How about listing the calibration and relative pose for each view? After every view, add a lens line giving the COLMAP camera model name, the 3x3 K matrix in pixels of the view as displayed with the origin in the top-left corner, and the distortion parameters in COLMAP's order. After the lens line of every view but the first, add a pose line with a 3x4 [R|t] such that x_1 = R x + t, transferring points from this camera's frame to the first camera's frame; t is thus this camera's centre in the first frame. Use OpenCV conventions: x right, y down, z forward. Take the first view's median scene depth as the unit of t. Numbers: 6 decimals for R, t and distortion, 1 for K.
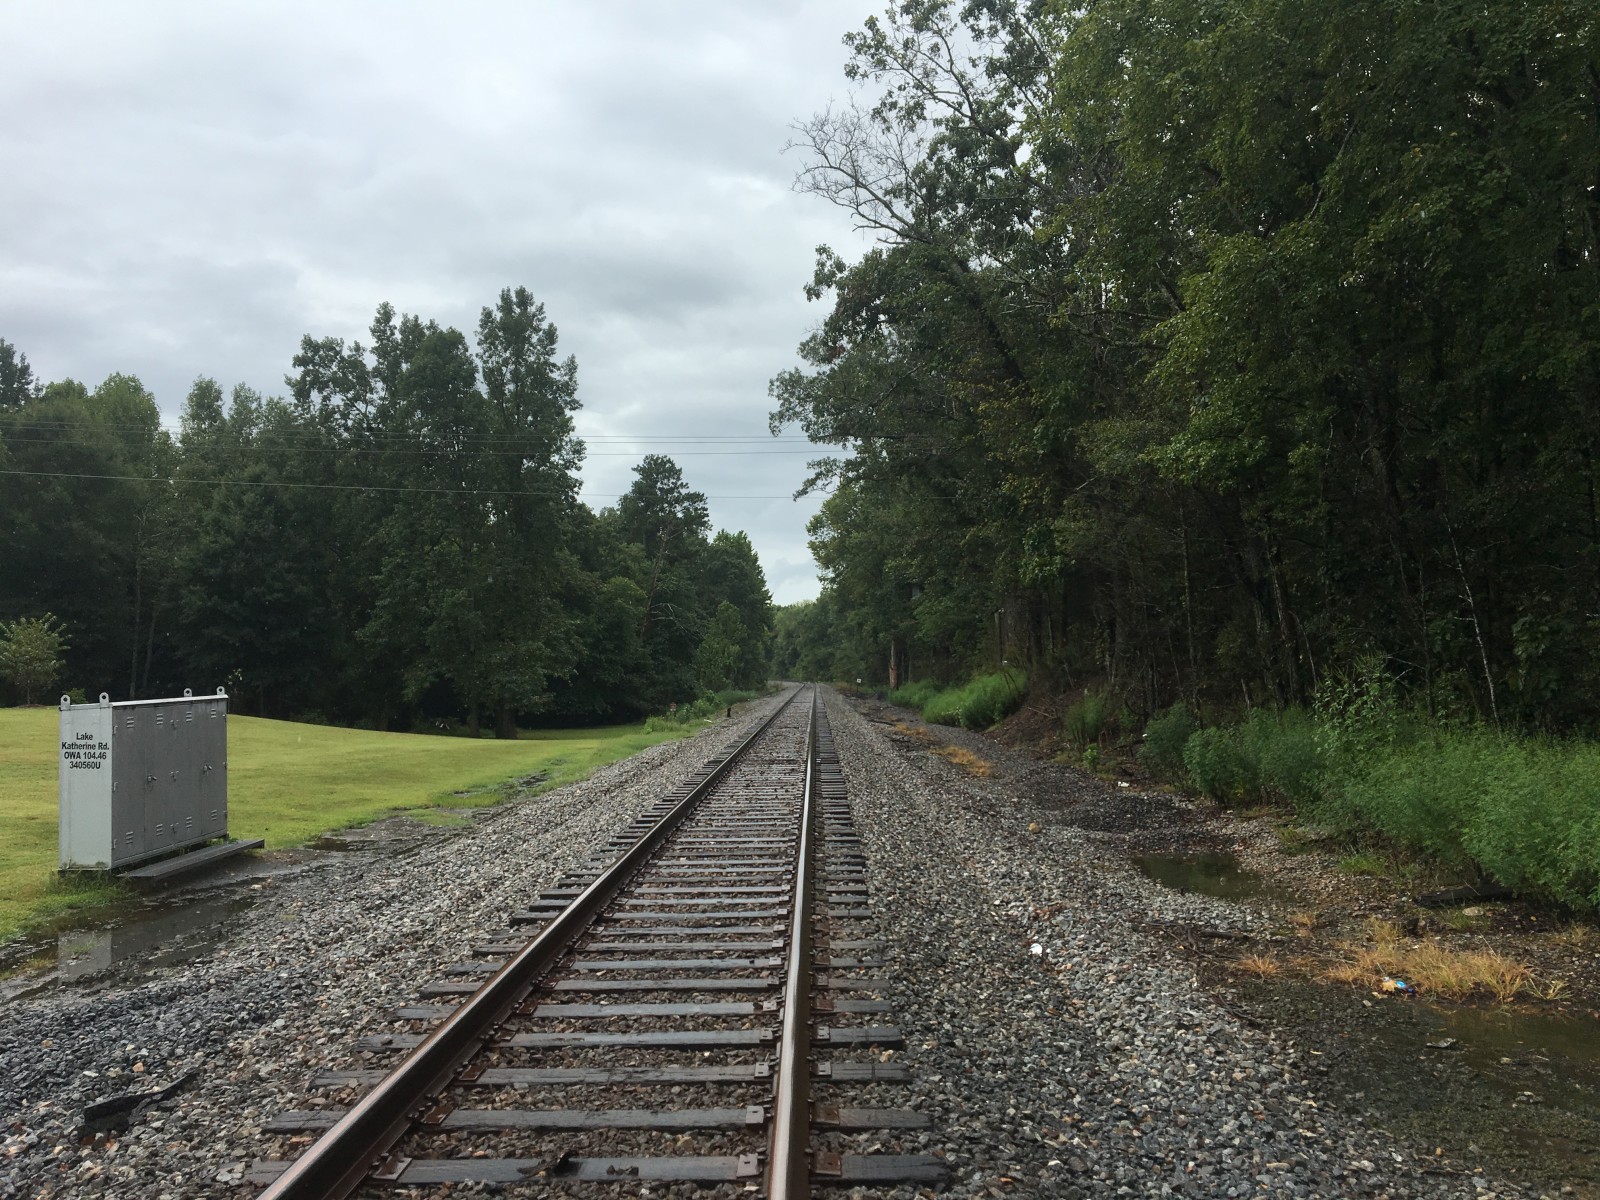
lens RADIAL K [[1347.8, 0, 800.0], [0, 1347.8, 600.0], [0, 0, 1]] dist [0.077728, -0.111555]
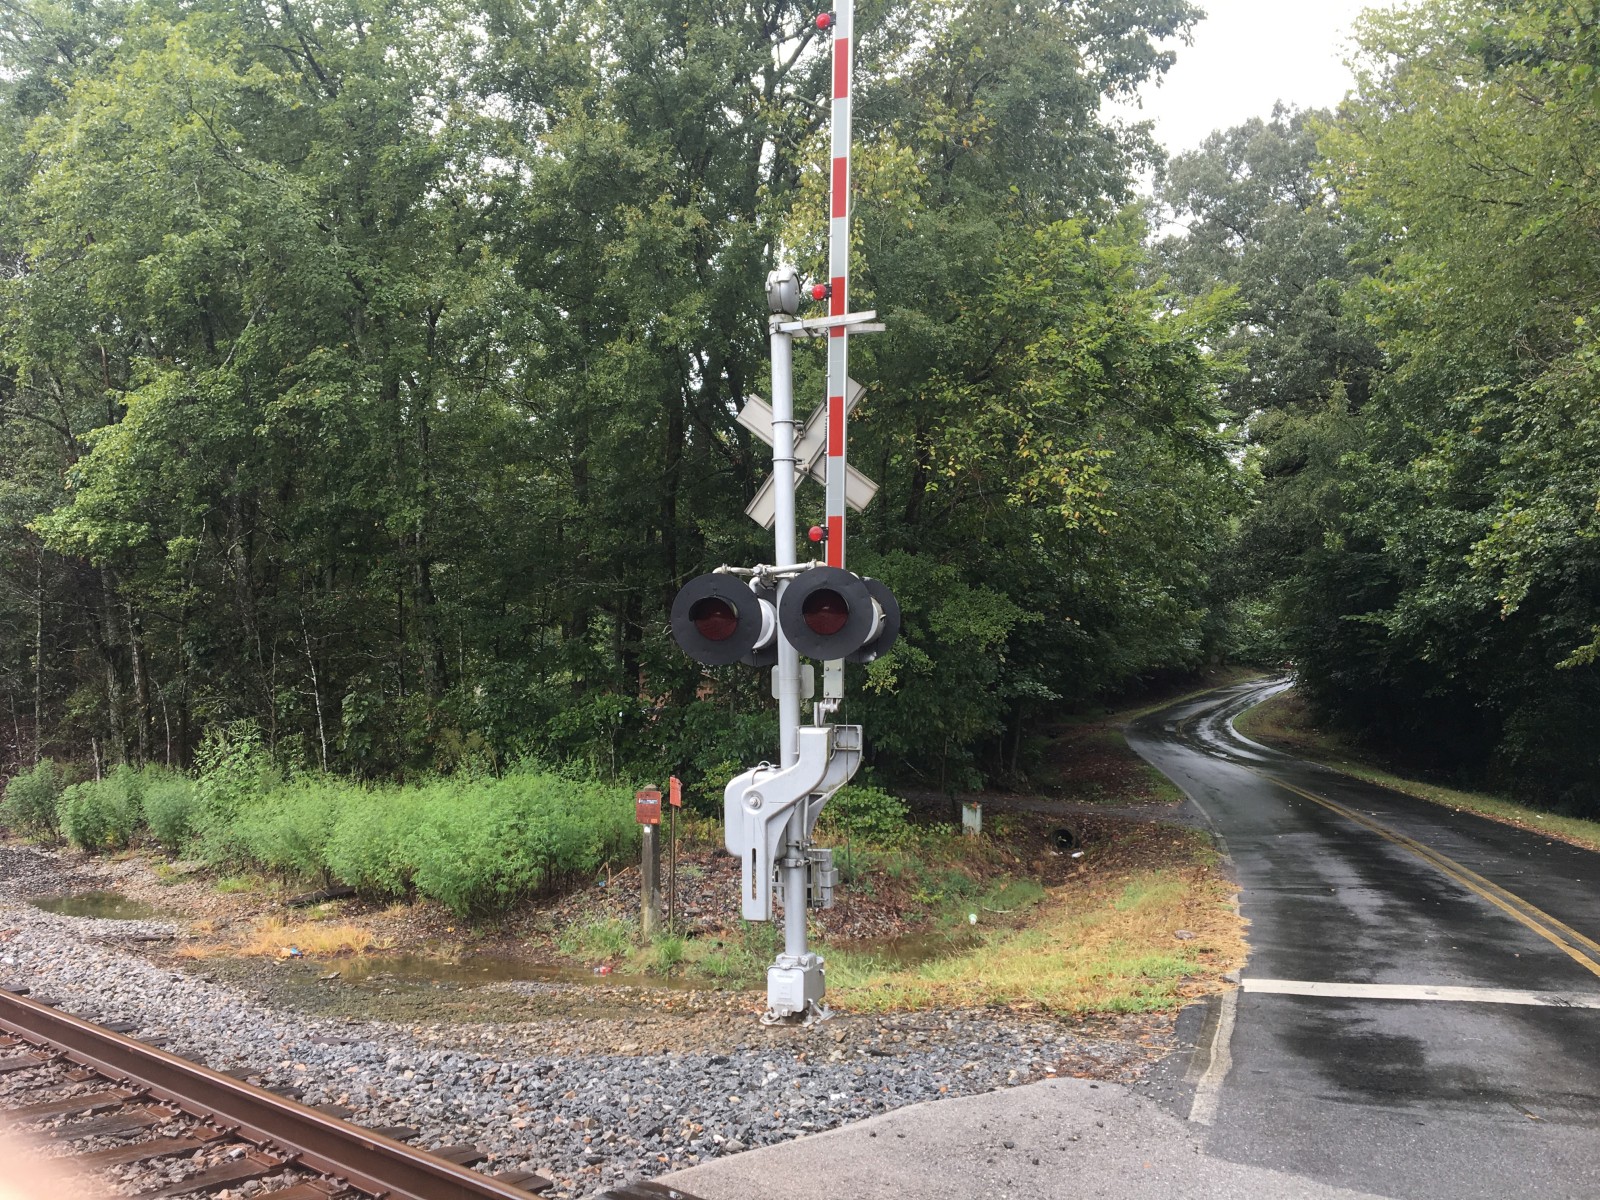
lens RADIAL K [[1318.3, 0, 769.6], [0, 1318.3, 596.7], [0, 0, 1]] dist [0.076033, -0.122105]
pose [[0.677169, 0.091607, 0.730103, -0.143952], [-0.056689, 0.995766, -0.072361, -0.011084], [-0.733640, 0.007612, 0.679495, -0.171717]]
